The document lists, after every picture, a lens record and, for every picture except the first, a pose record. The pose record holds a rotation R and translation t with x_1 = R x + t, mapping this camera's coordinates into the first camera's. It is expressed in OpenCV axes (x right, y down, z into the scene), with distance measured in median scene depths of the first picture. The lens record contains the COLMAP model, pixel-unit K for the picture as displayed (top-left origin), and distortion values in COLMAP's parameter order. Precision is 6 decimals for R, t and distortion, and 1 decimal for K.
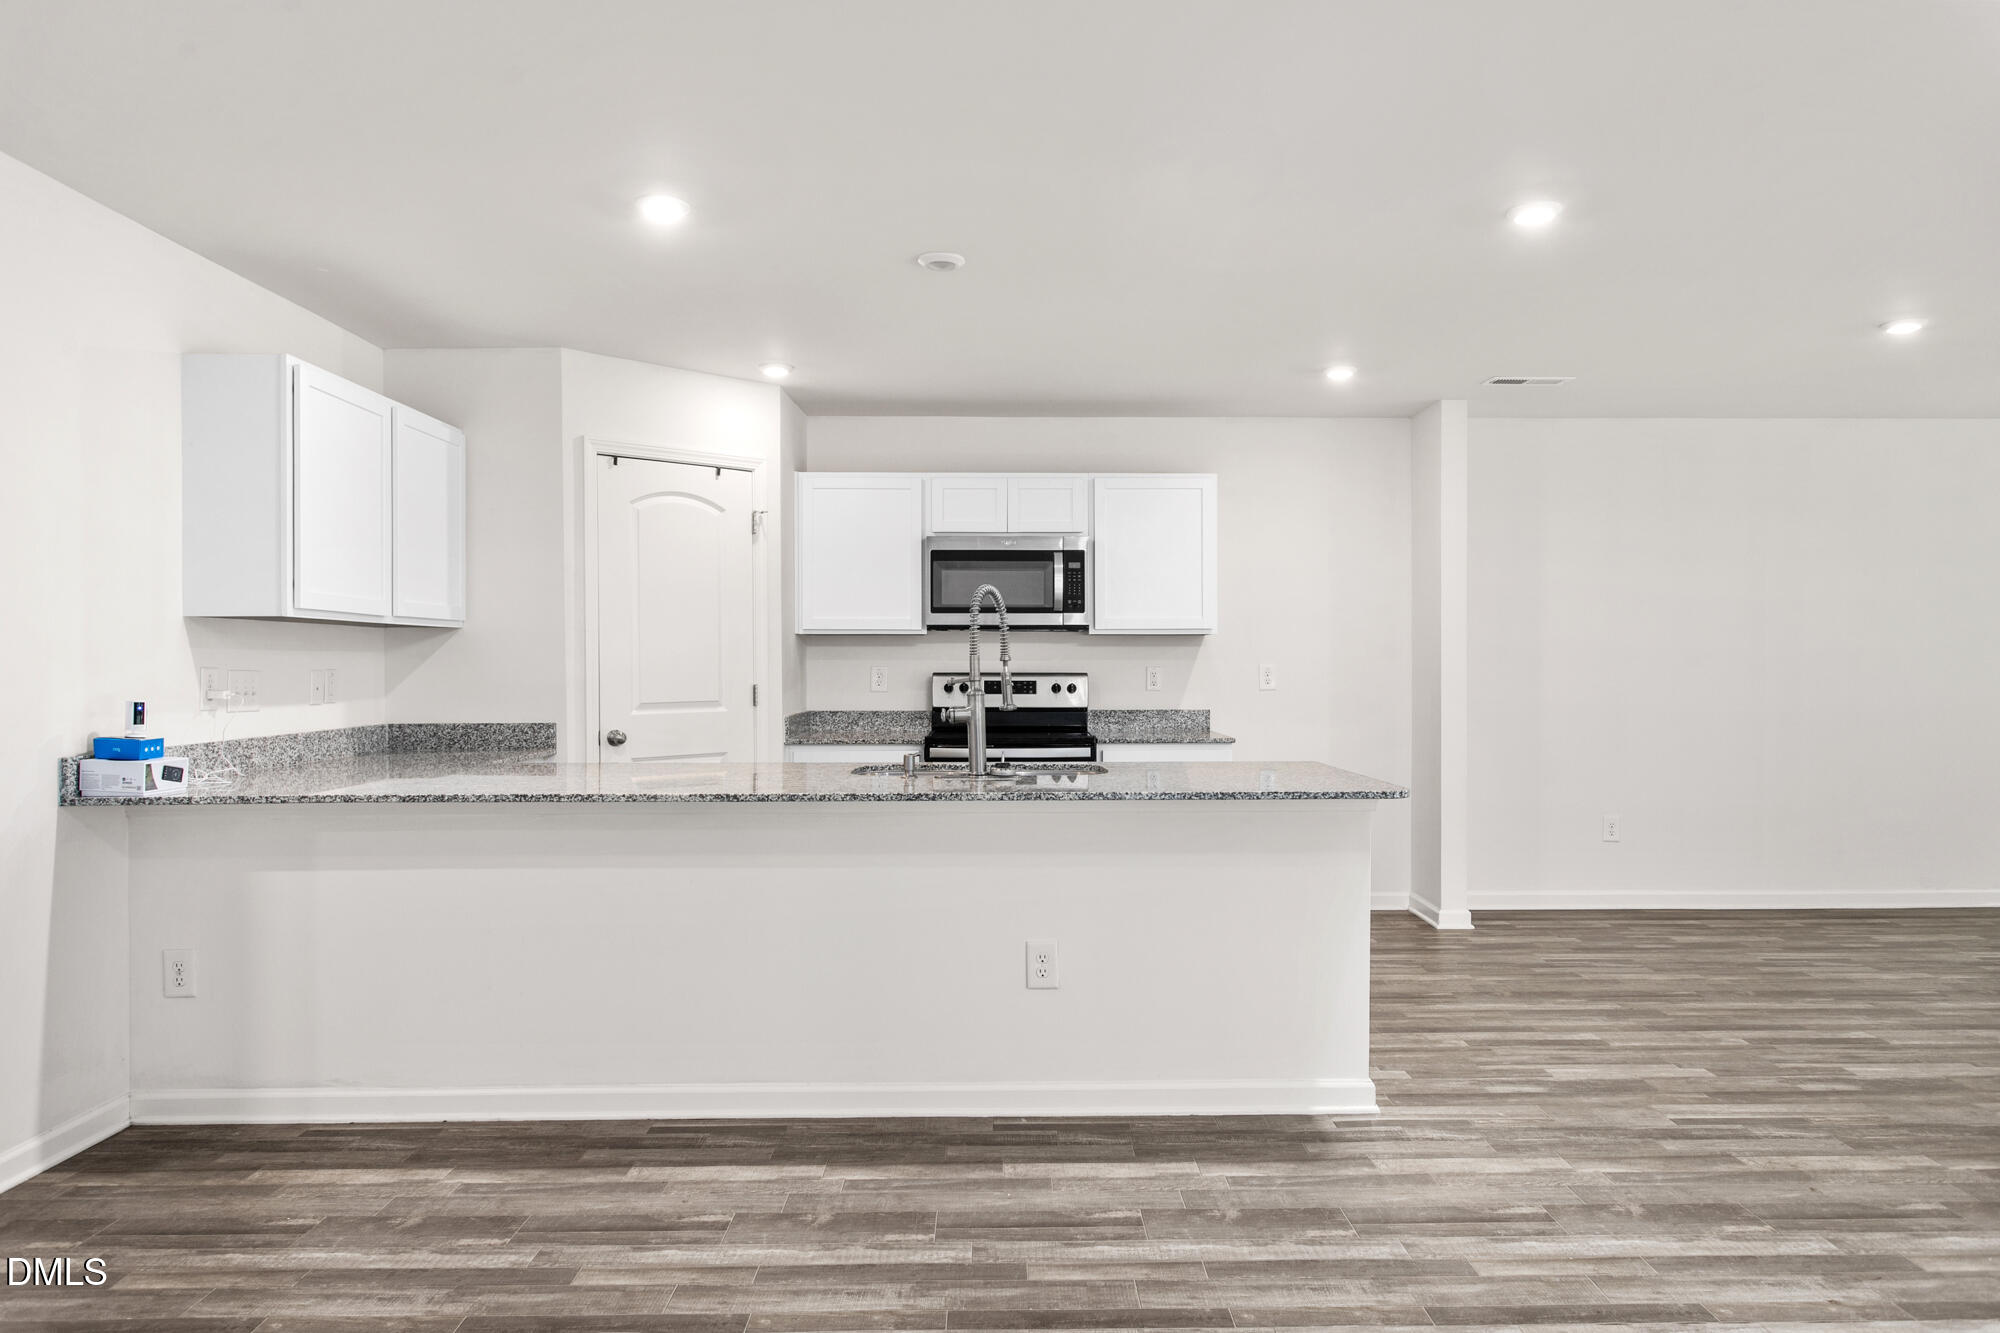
lens RADIAL K [[1257.1, 0, 1004.7], [0, 1257.1, 657.9], [0, 0, 1]] dist [0.006636, 0.000745]
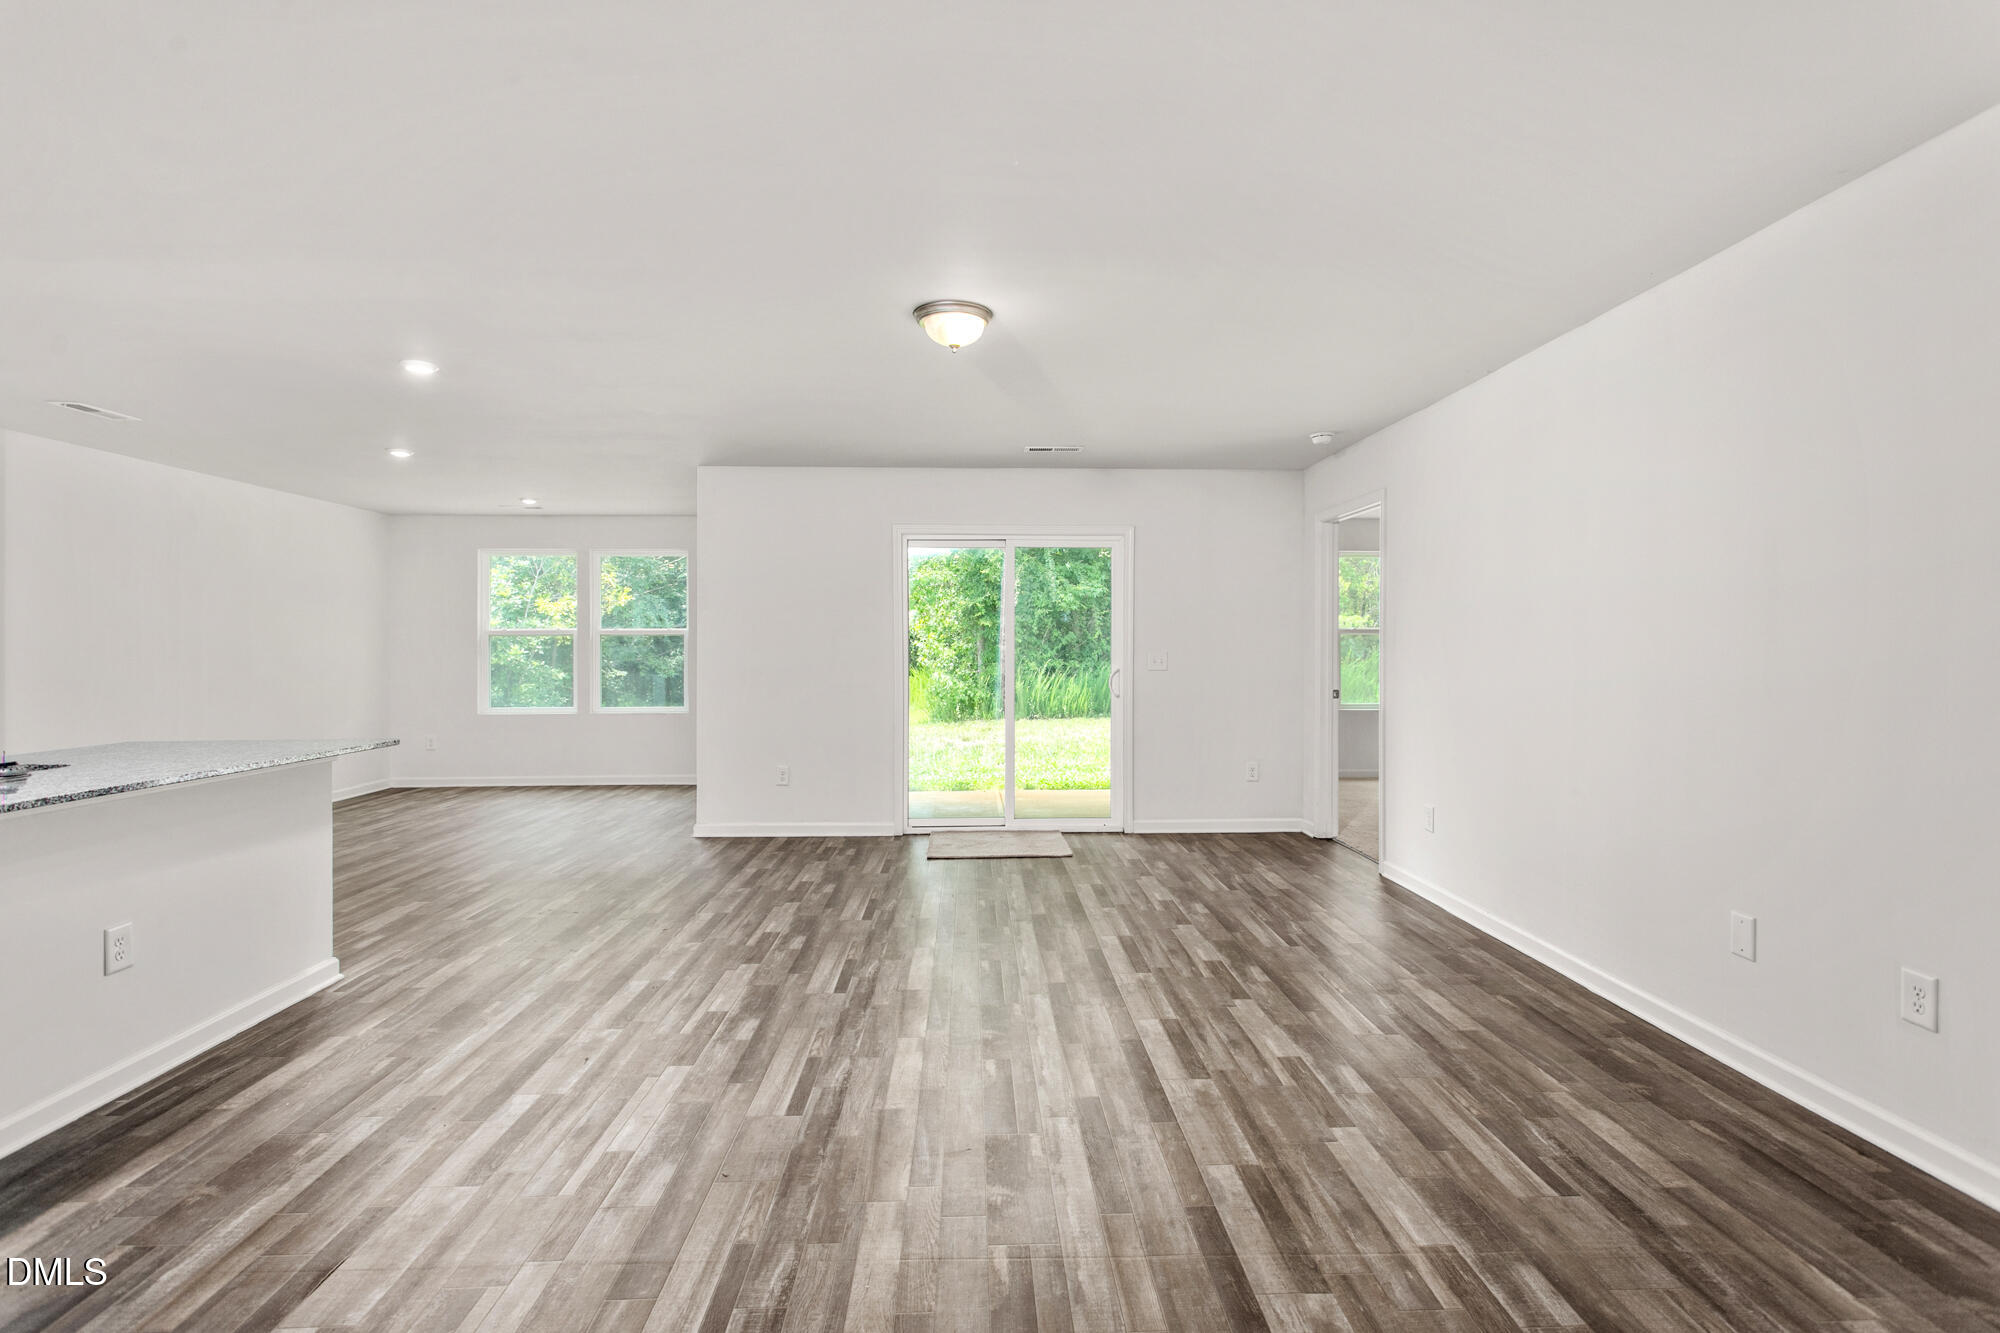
lens RADIAL K [[957.7, 0, 1004.8], [0, 957.7, 662.9], [0, 0, 1]] dist [0.002934, 0.000464]
pose [[-0.024225, -0.014388, 0.999603, -0.818112], [-0.002131, 0.999895, 0.014340, -0.001467], [-0.999704, -0.001783, -0.024253, 0.316594]]
